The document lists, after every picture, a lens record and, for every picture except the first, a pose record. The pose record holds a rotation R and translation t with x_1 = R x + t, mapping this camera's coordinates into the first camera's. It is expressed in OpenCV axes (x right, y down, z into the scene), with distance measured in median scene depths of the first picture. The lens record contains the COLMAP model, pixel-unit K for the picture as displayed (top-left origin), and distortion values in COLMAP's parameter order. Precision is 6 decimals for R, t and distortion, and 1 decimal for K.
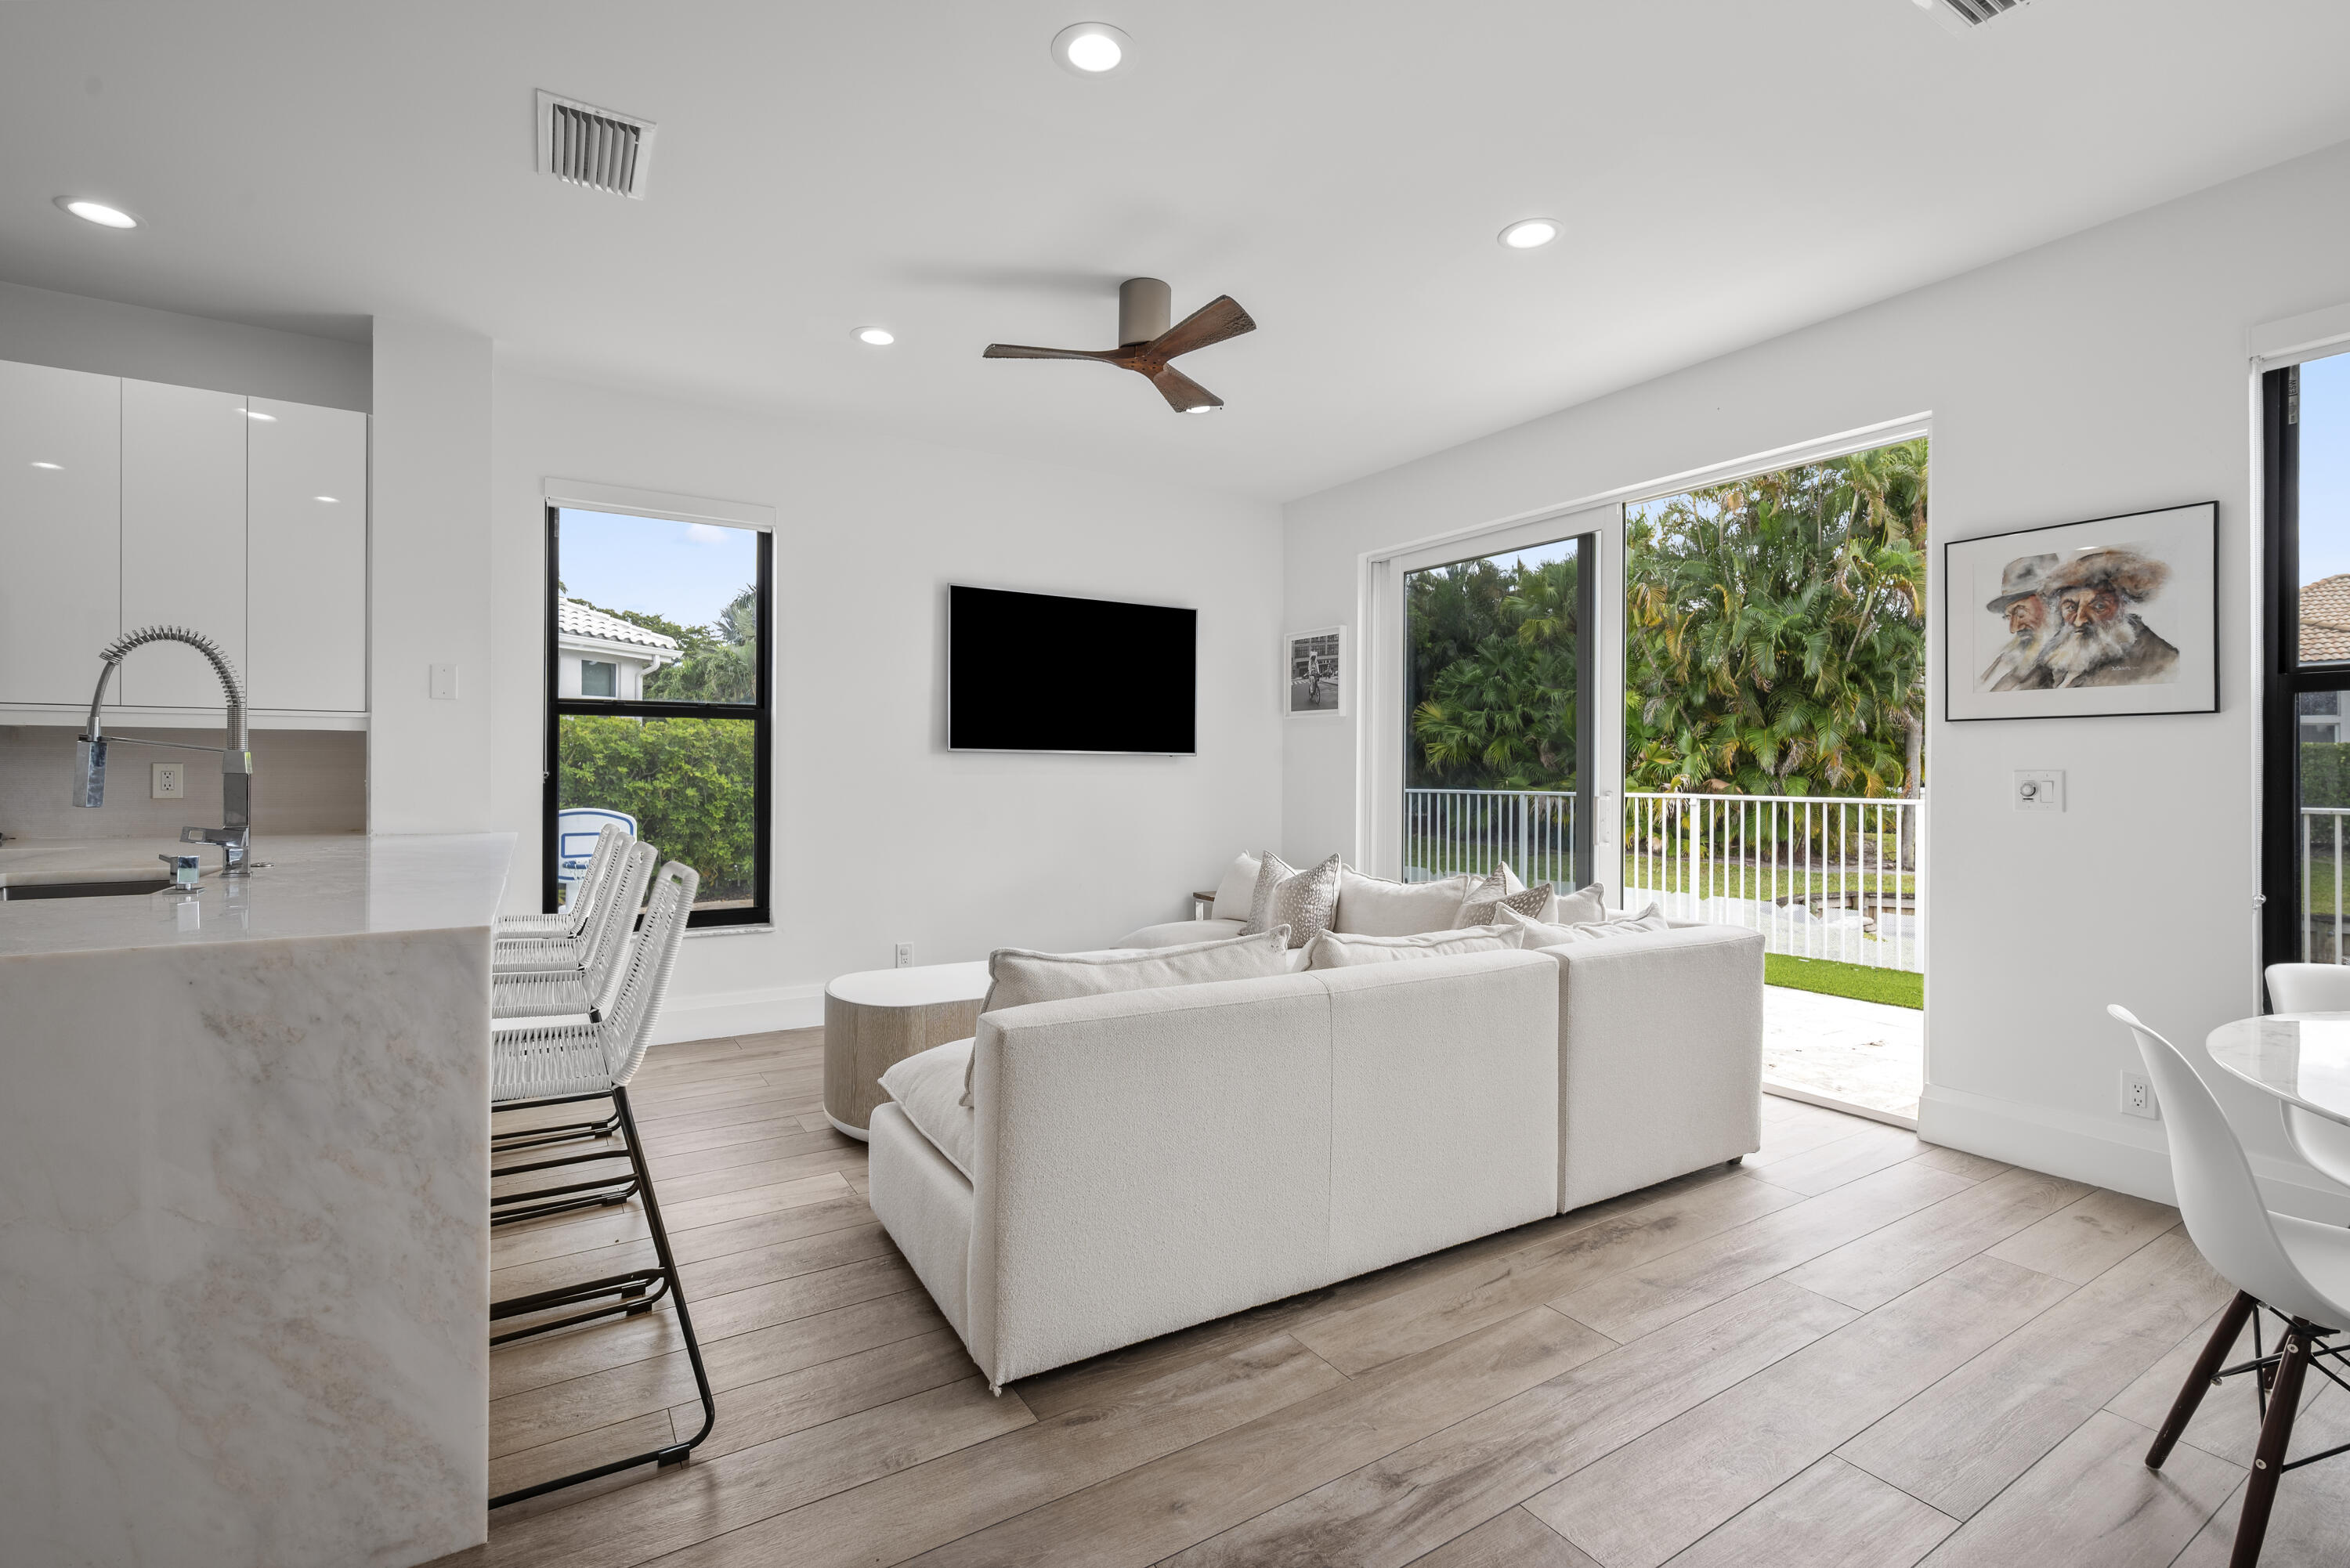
lens RADIAL K [[1044.7, 0, 1180.1], [0, 1044.7, 769.1], [0, 0, 1]] dist [0.000240, -0.000012]
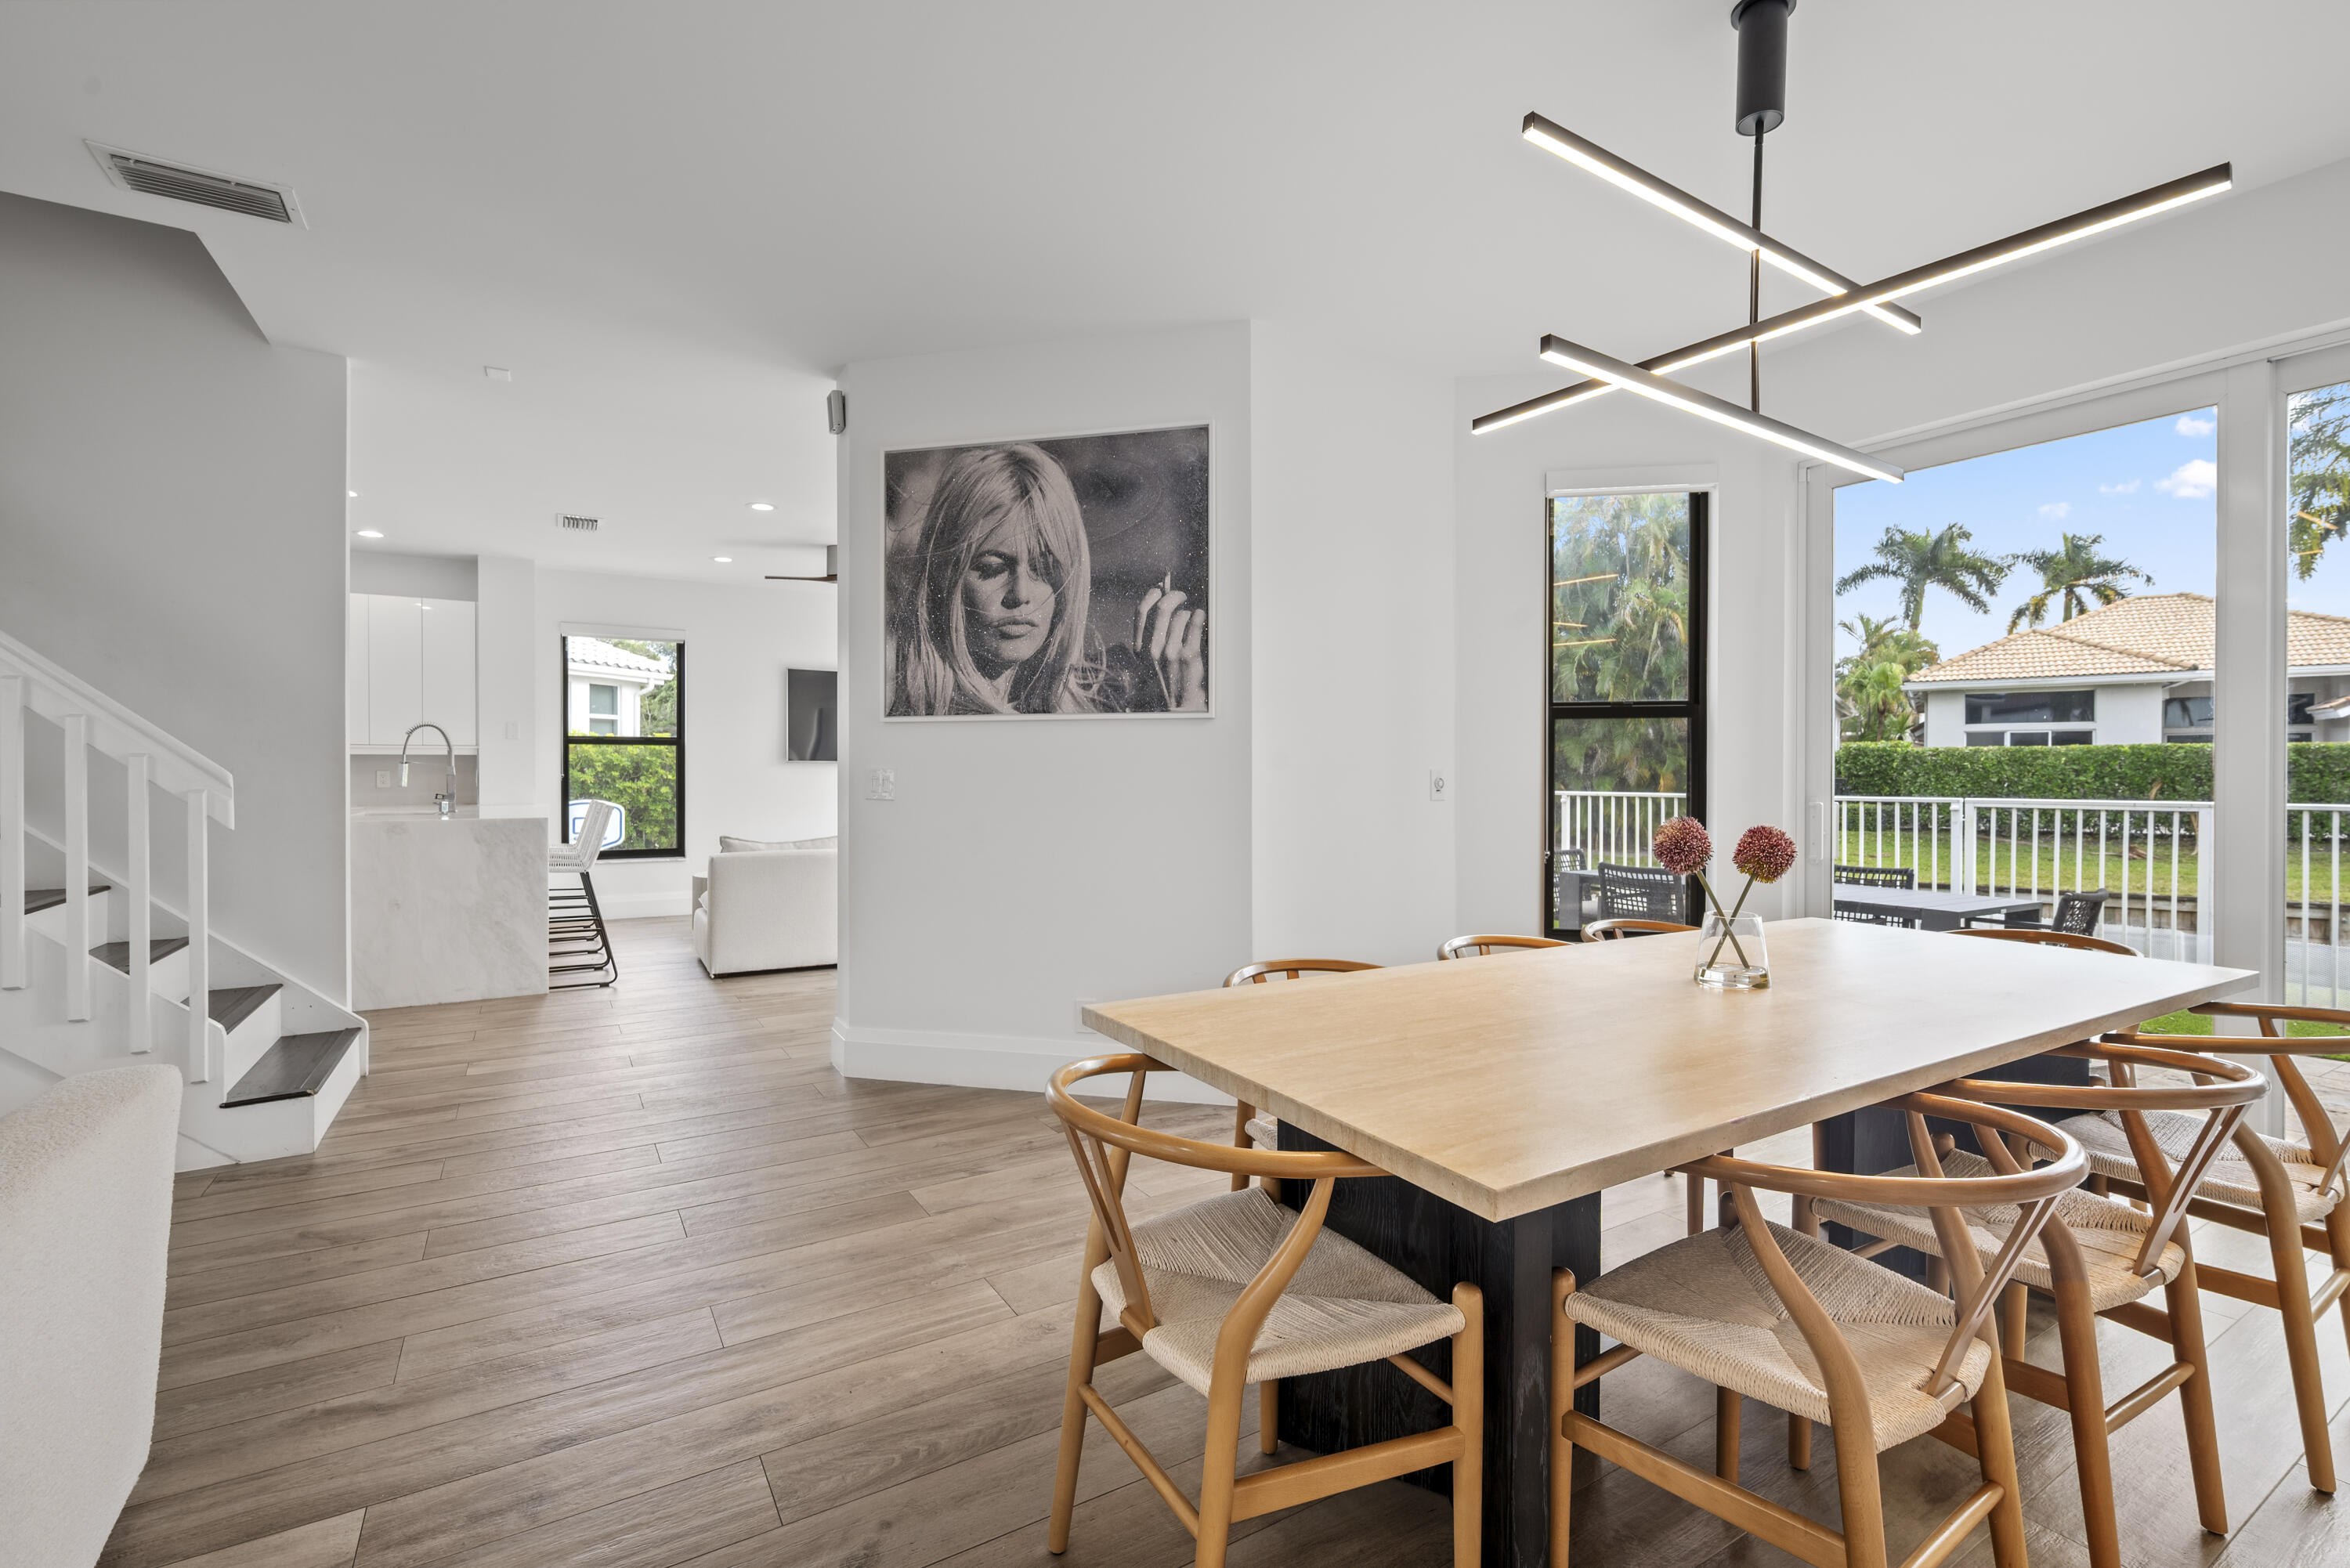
lens RADIAL K [[1040.5, 0, 1176.6], [0, 1040.5, 779.1], [0, 0, 1]] dist [0.001064, -0.000083]
pose [[0.999940, -0.003455, -0.010374, 0.742345], [0.003527, 0.999970, 0.006843, 0.002325], [0.010350, -0.006879, 0.999923, -1.234975]]
